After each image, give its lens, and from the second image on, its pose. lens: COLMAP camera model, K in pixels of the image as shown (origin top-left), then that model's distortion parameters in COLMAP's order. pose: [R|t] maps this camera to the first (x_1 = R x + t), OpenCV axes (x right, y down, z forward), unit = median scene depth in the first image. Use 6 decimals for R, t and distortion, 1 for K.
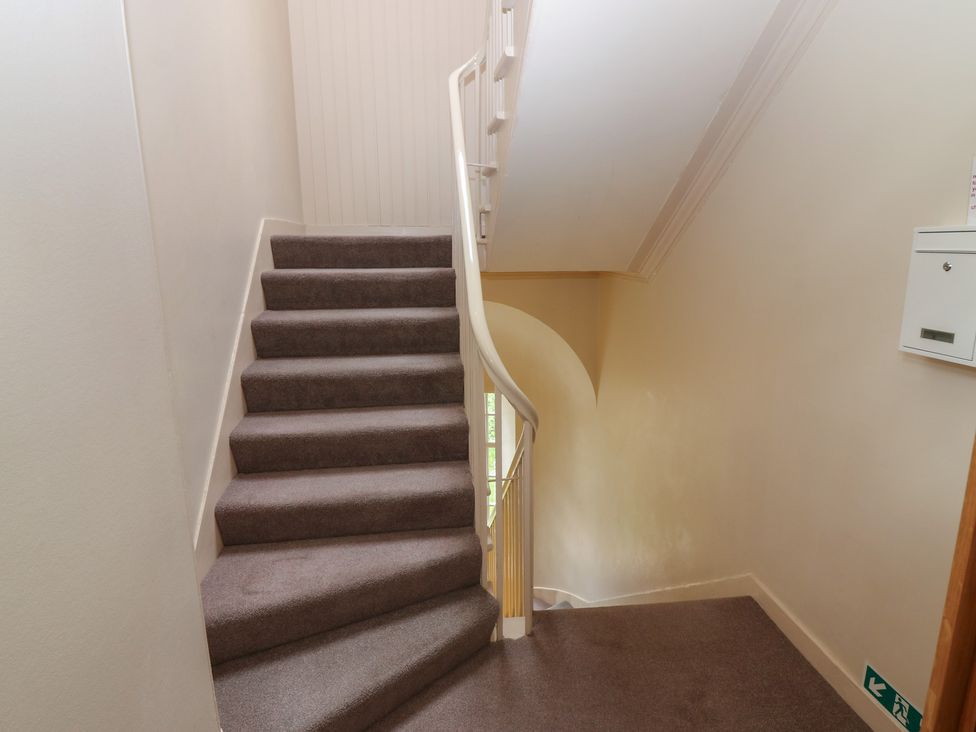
lens RADIAL K [[590.4, 0, 488.0], [0, 590.4, 366.0], [0, 0, 1]] dist [-0.001287, -0.000175]
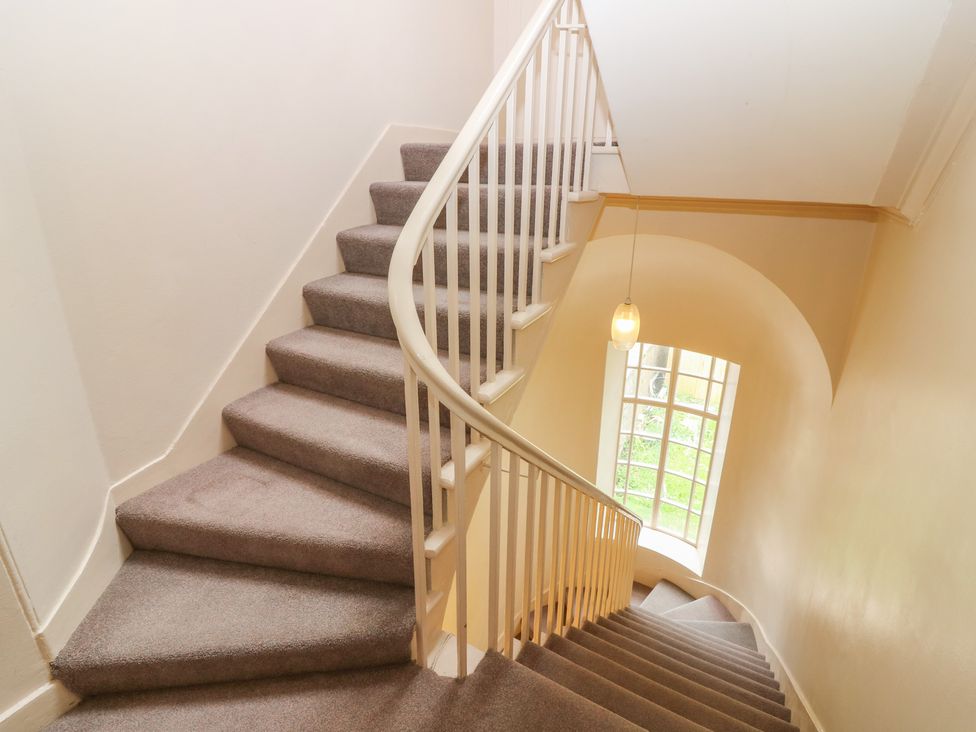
lens RADIAL K [[527.4, 0, 488.0], [0, 527.4, 366.0], [0, 0, 1]] dist [-0.000991, -0.000070]
pose [[0.789157, 0.227499, -0.570504, 0.373173], [-0.144681, 0.971588, 0.187308, -0.066311], [0.596908, -0.065274, 0.799650, 0.477245]]
